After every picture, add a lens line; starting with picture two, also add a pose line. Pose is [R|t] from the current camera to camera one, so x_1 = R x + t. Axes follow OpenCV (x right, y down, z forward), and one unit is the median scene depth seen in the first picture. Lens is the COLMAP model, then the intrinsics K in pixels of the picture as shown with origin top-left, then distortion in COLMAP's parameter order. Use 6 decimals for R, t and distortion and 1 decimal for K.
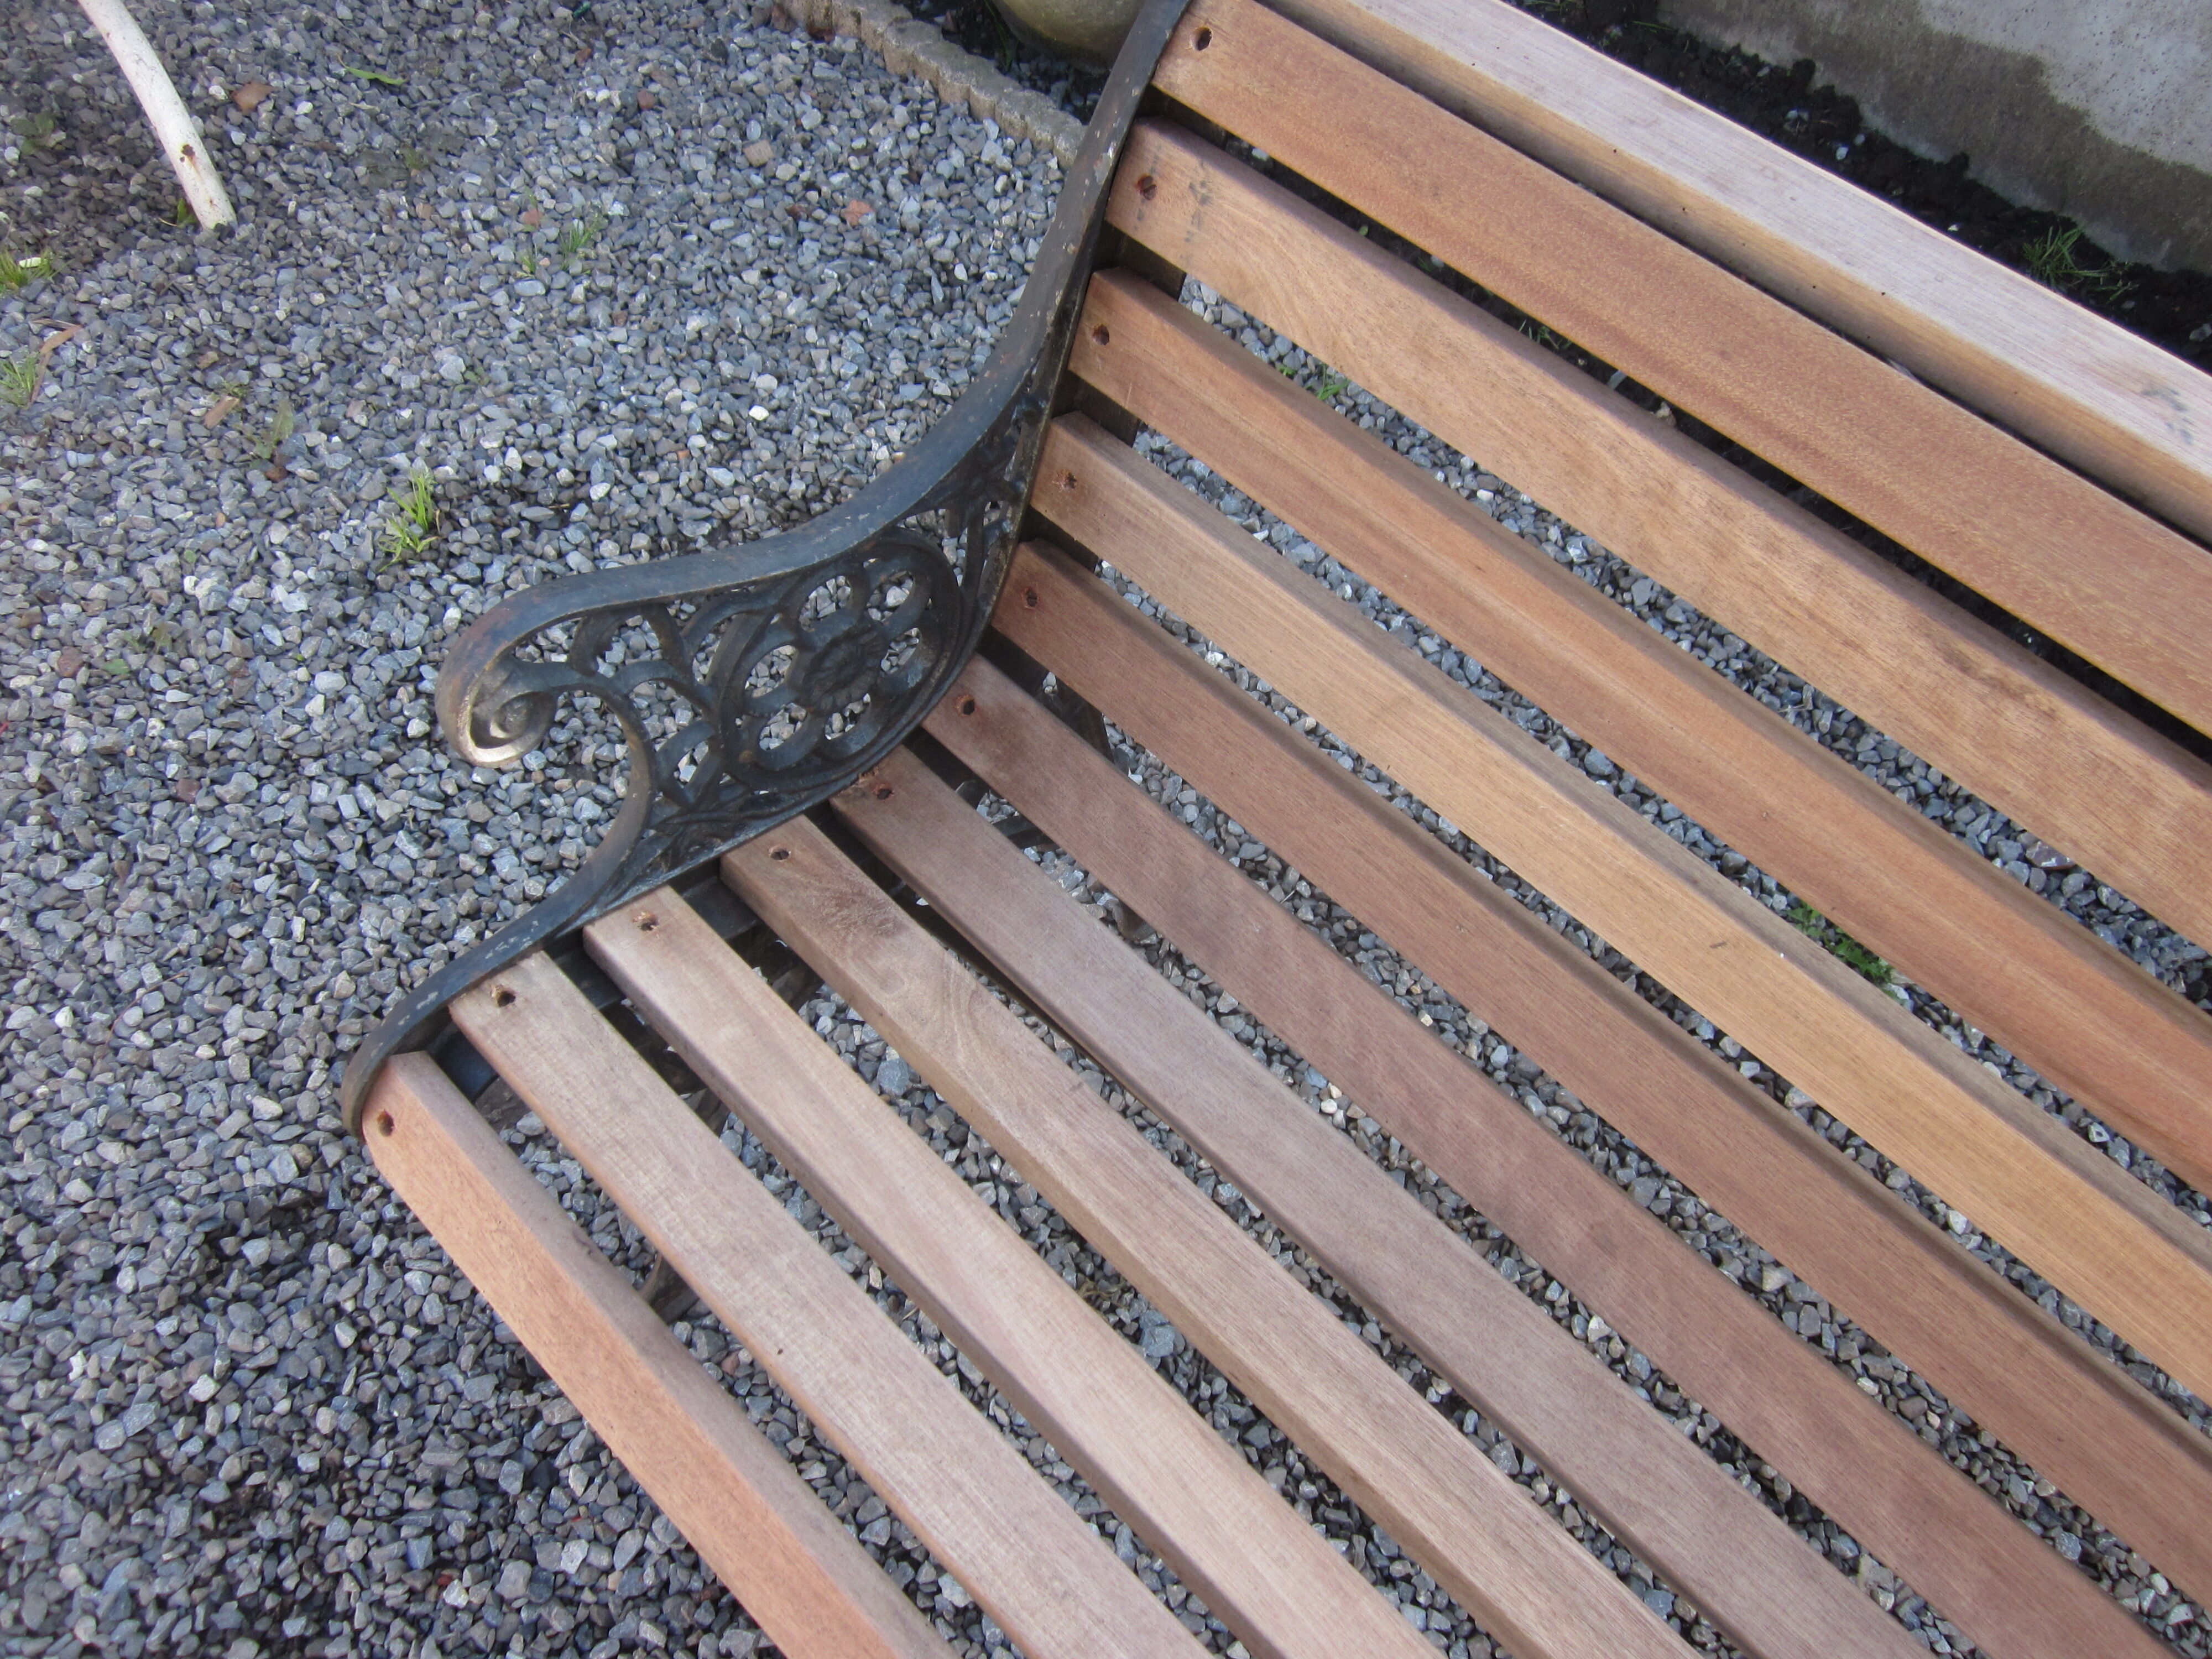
lens RADIAL K [[1833.1, 0, 1110.0], [0, 1833.1, 834.0], [0, 0, 1]] dist [-0.040404, 0.014649]
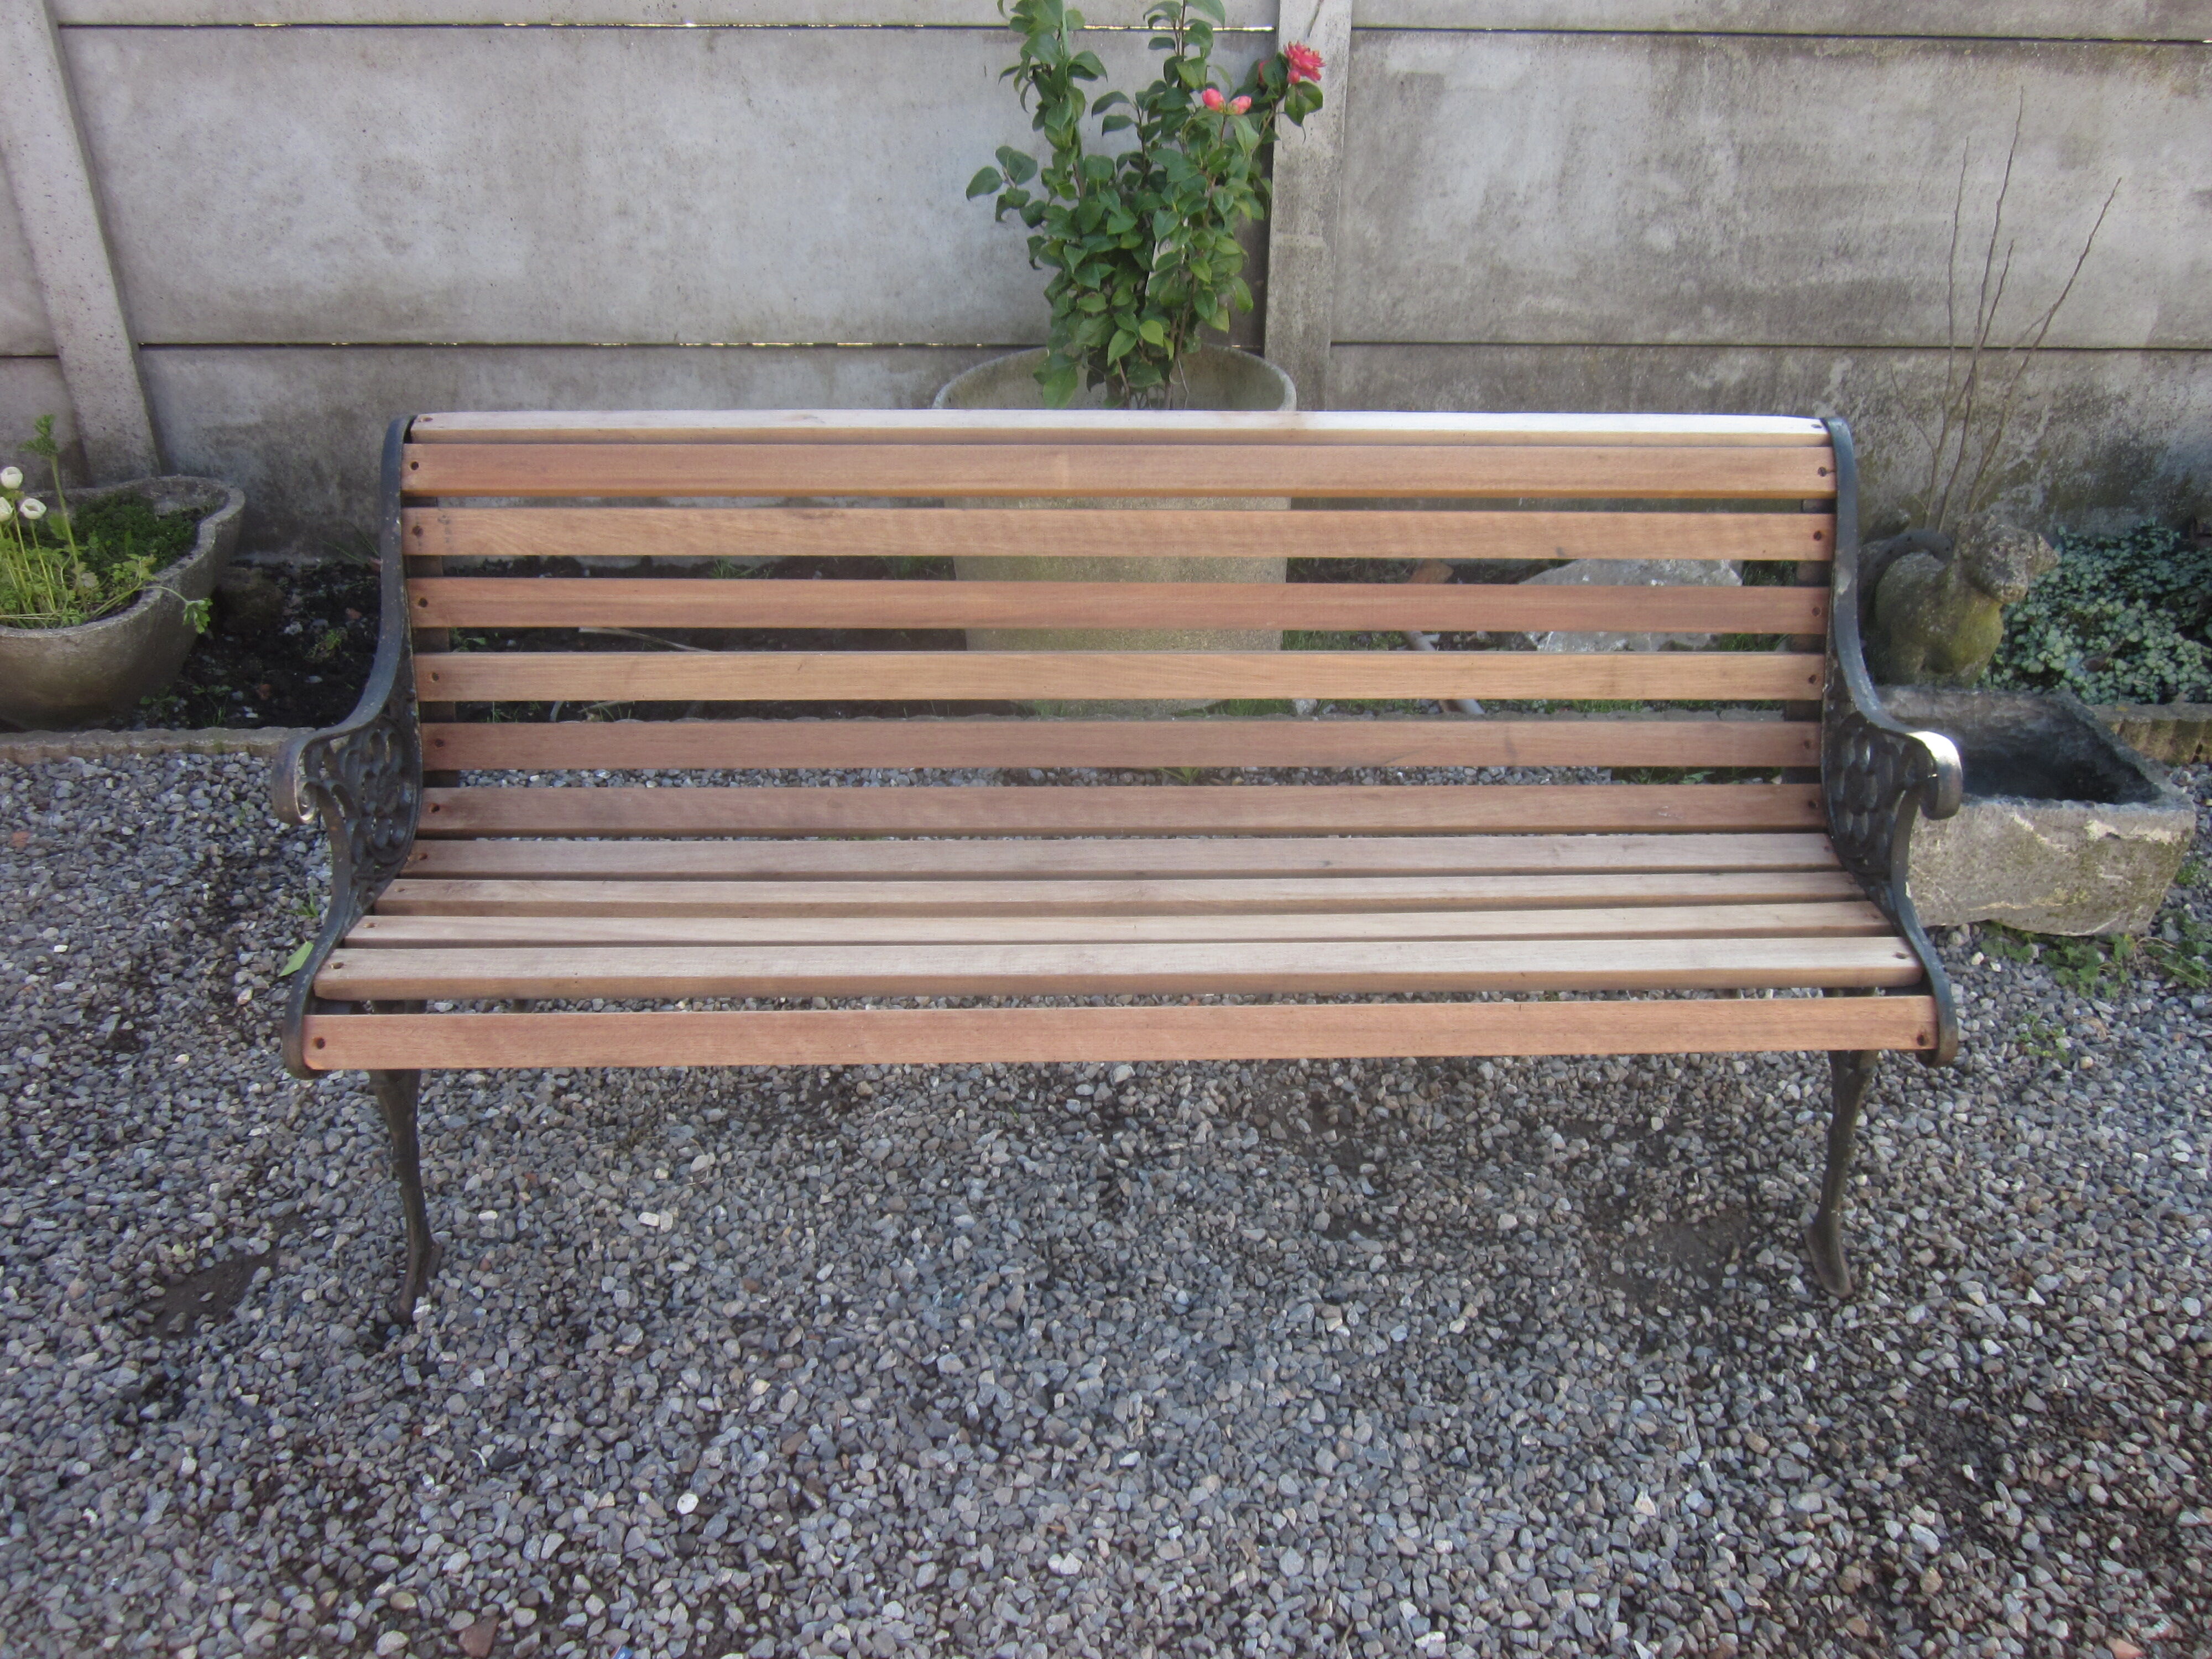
lens RADIAL K [[1833.1, 0, 1110.0], [0, 1833.1, 834.0], [0, 0, 1]] dist [-0.040404, 0.014649]
pose [[0.676208, -0.422152, 0.603764, -0.532885], [0.604512, 0.786373, -0.127213, 0.435206], [-0.421081, 0.451005, 0.786947, -0.570080]]
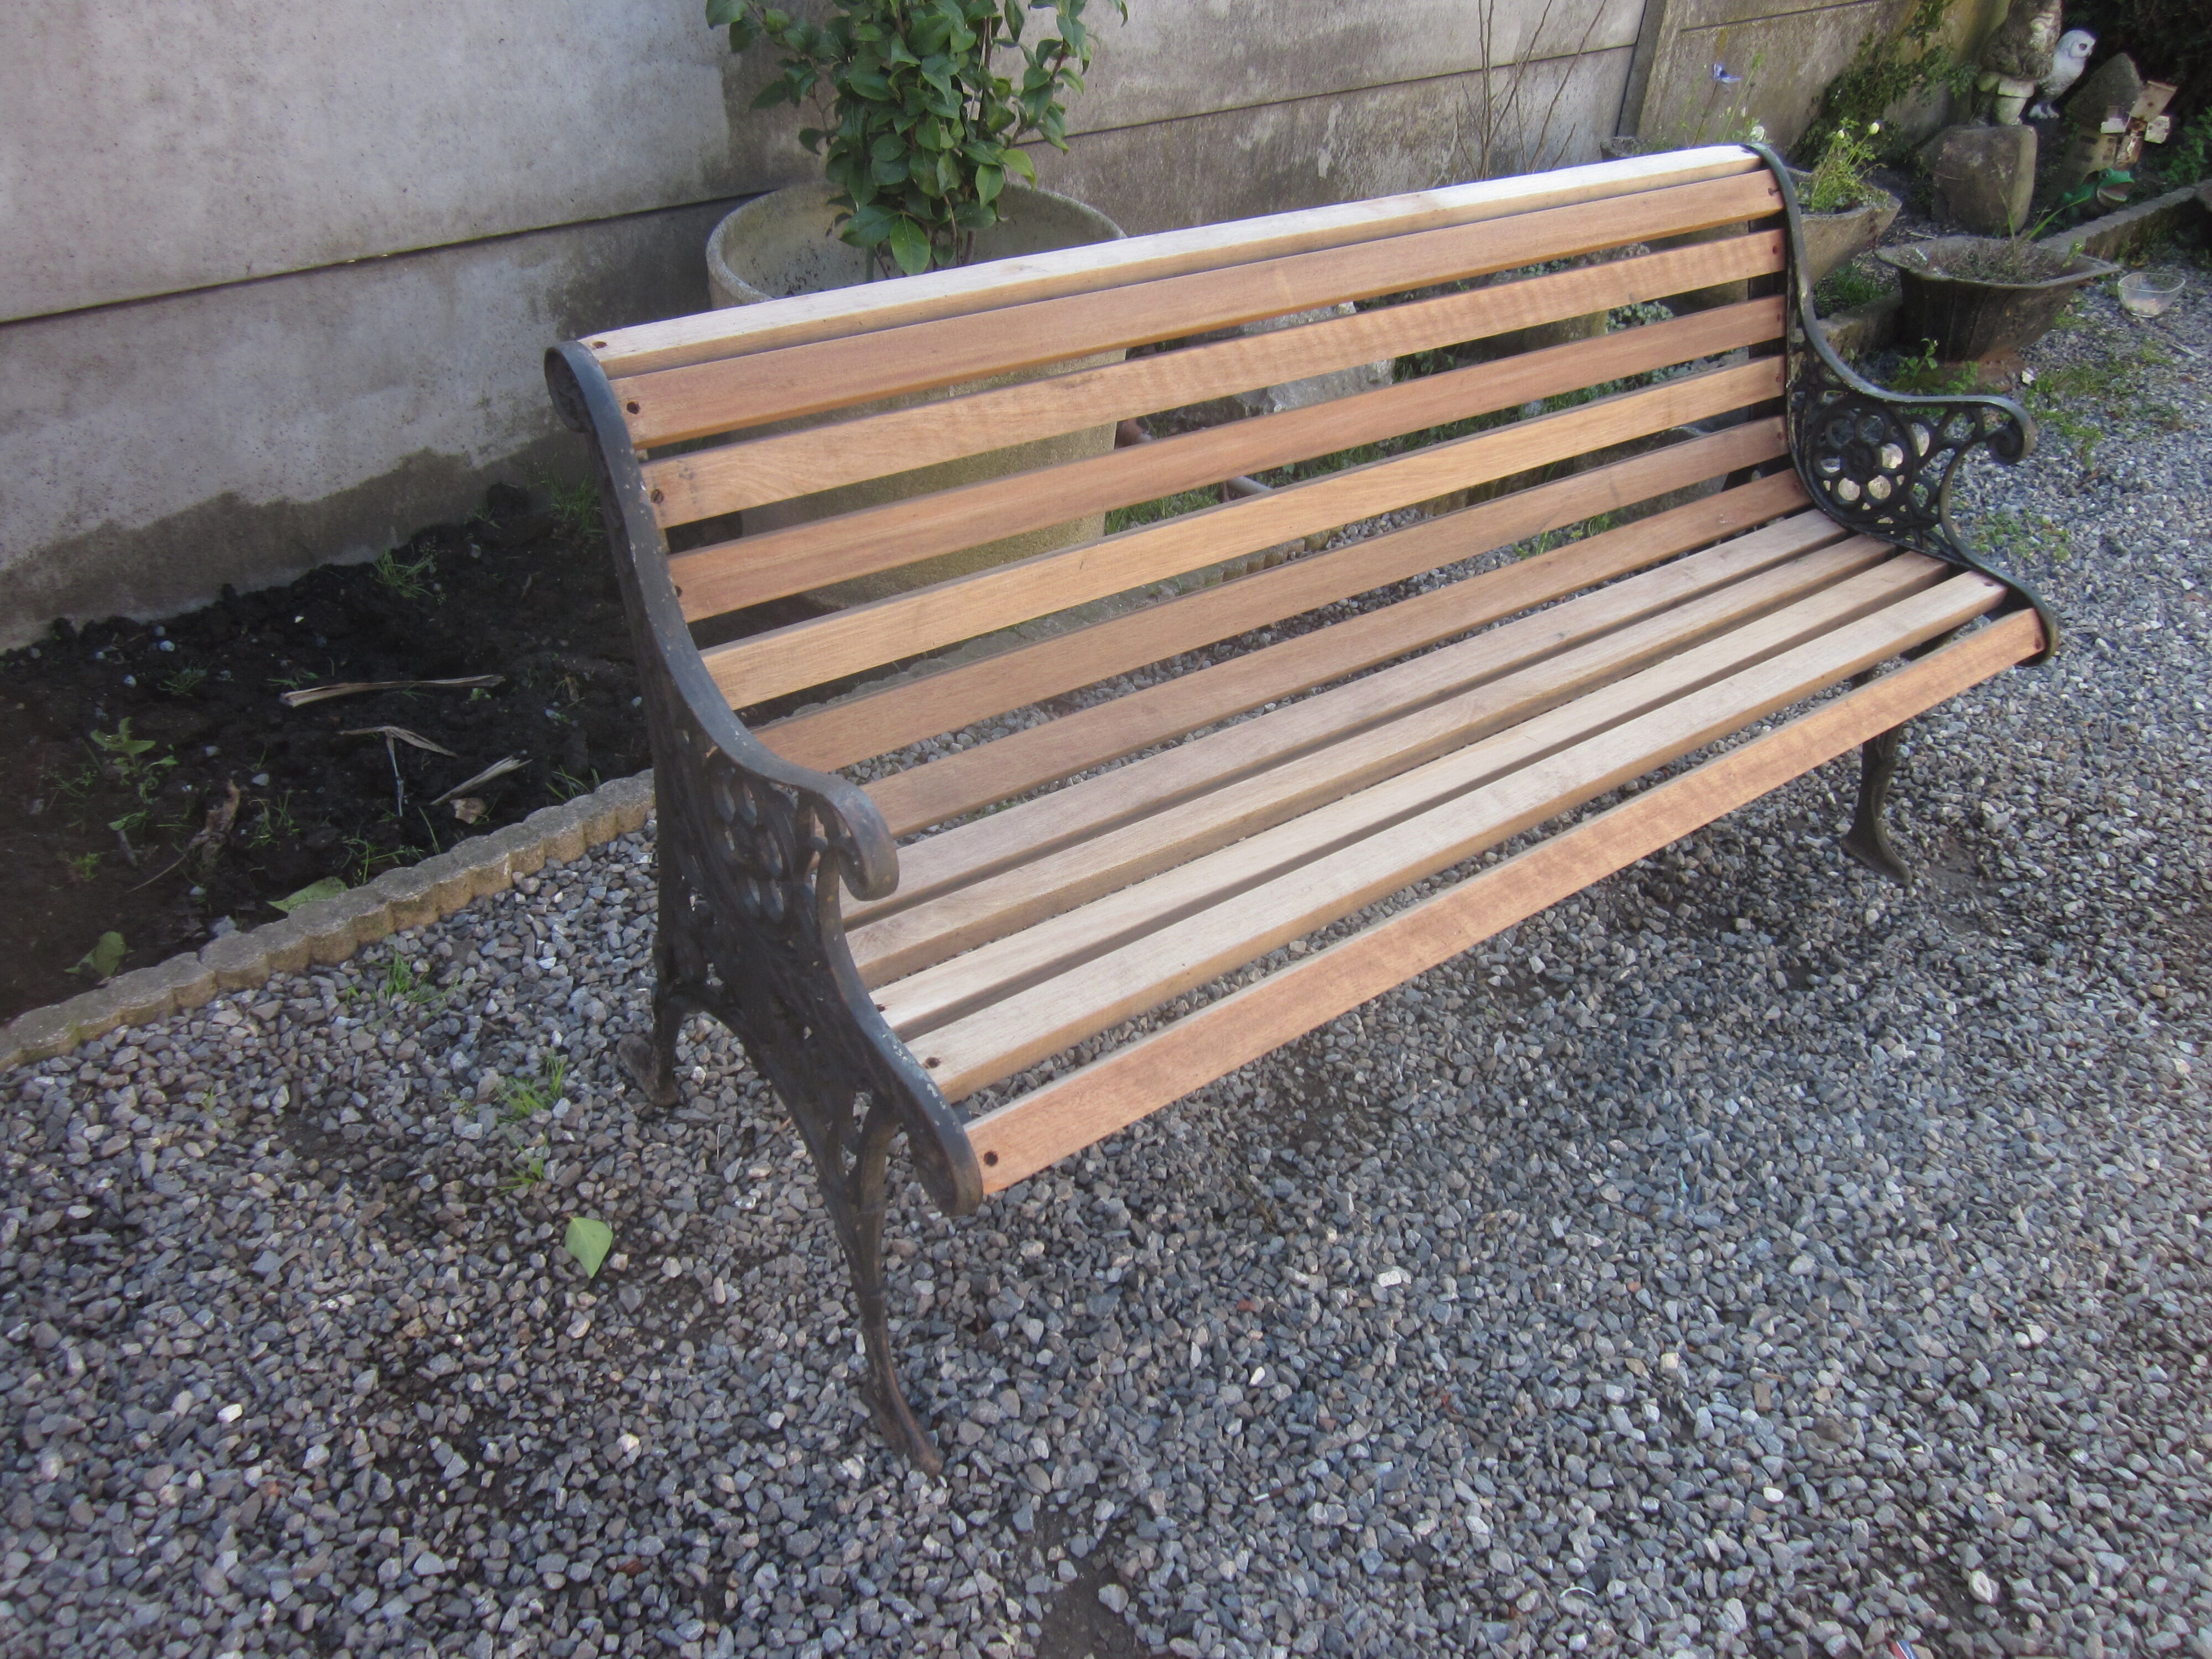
lens RADIAL K [[1833.1, 0, 1110.0], [0, 1833.1, 834.0], [0, 0, 1]] dist [-0.040404, 0.014649]
pose [[0.024749, -0.626178, 0.779288, -0.799970], [0.746178, 0.530338, 0.402442, -0.483783], [-0.665286, 0.571527, 0.480365, 0.183269]]
